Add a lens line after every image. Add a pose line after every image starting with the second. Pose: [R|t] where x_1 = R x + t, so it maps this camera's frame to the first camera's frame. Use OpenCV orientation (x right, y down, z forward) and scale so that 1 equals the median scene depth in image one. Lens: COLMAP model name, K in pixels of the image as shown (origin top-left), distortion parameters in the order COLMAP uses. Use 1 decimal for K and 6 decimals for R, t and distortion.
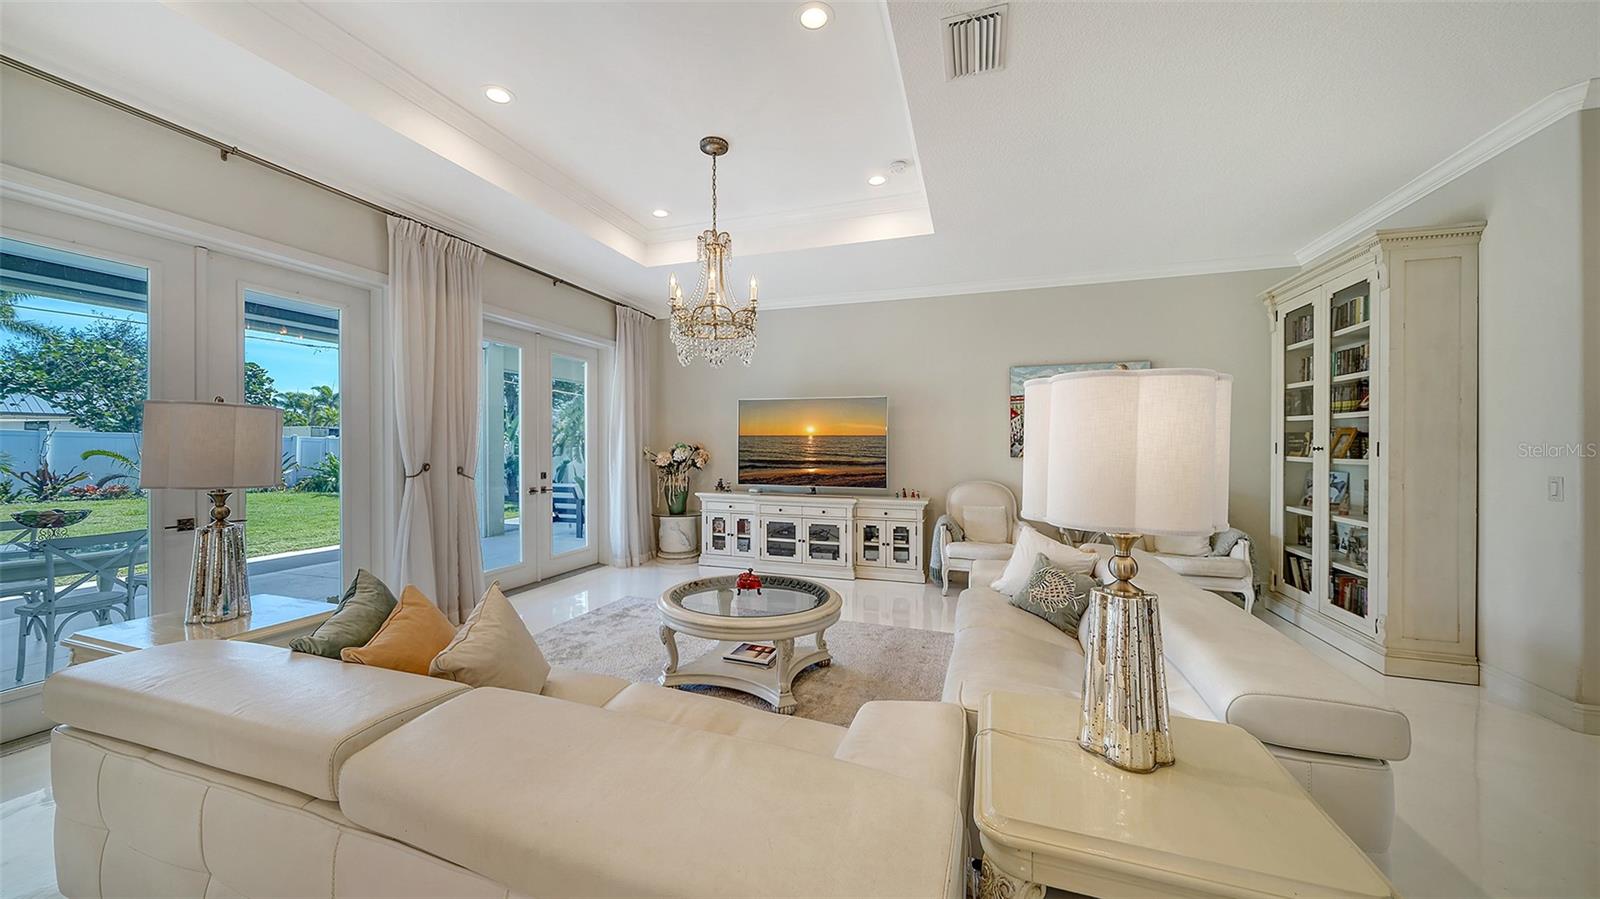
lens RADIAL K [[561.7, 0, 765.4], [0, 561.7, 451.5], [0, 0, 1]] dist [-0.006148, 0.000475]
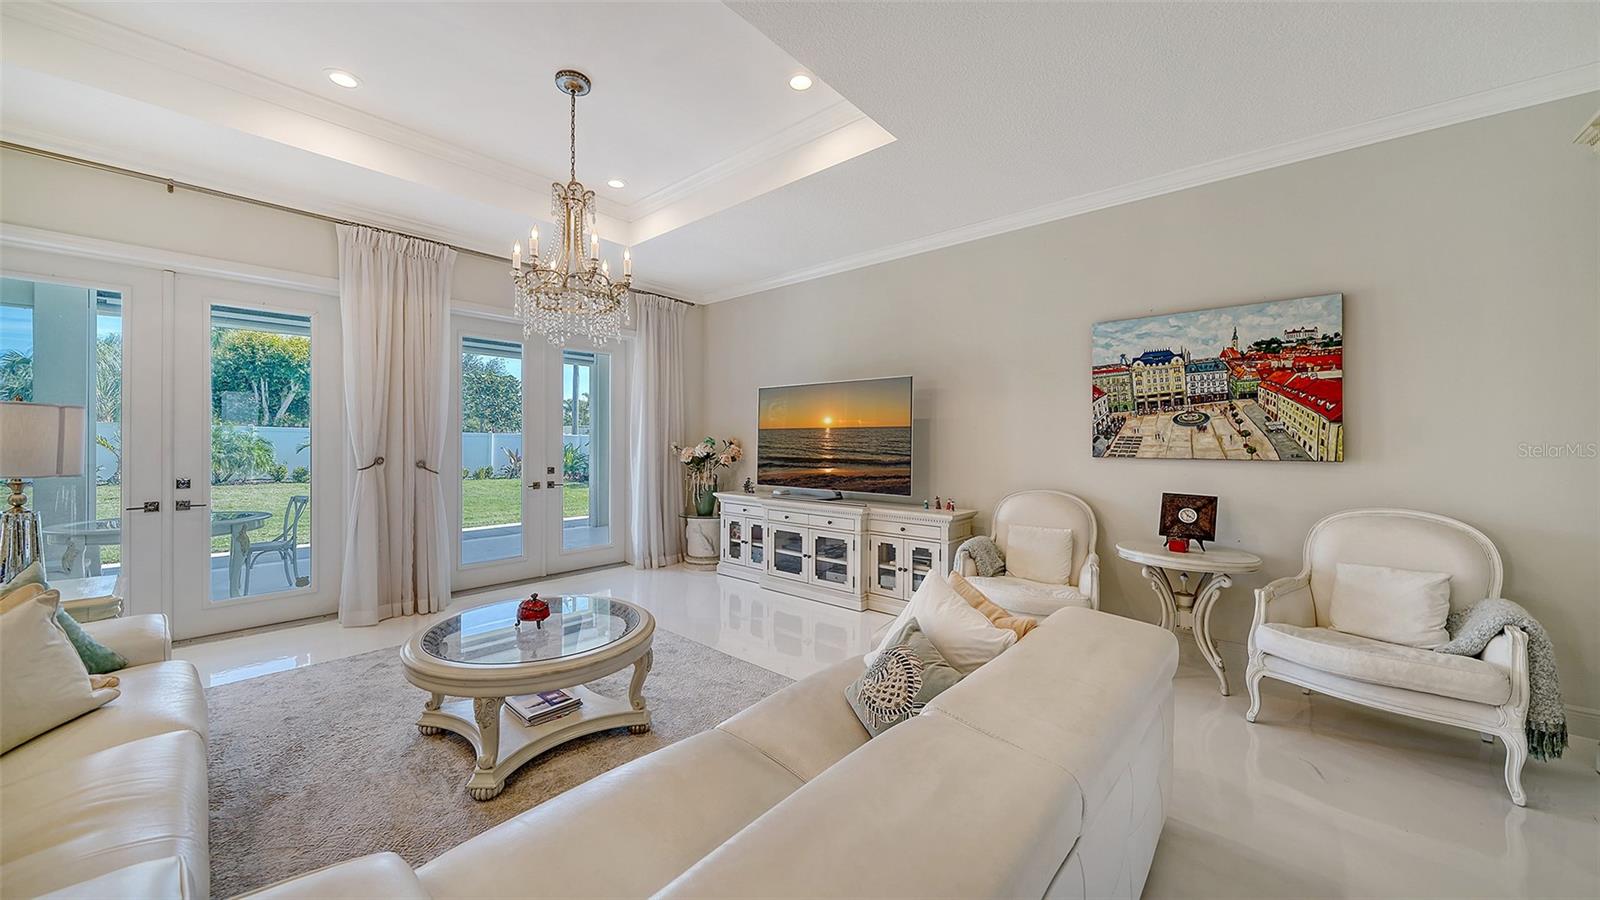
lens RADIAL K [[561.7, 0, 755.9], [0, 561.7, 443.3], [0, 0, 1]] dist [-0.006148, 0.000475]
pose [[0.923876, 0.000859, -0.382692, 0.308489], [-0.003839, 0.999968, -0.007022, 0.000137], [0.382673, 0.007957, 0.923849, 0.210069]]
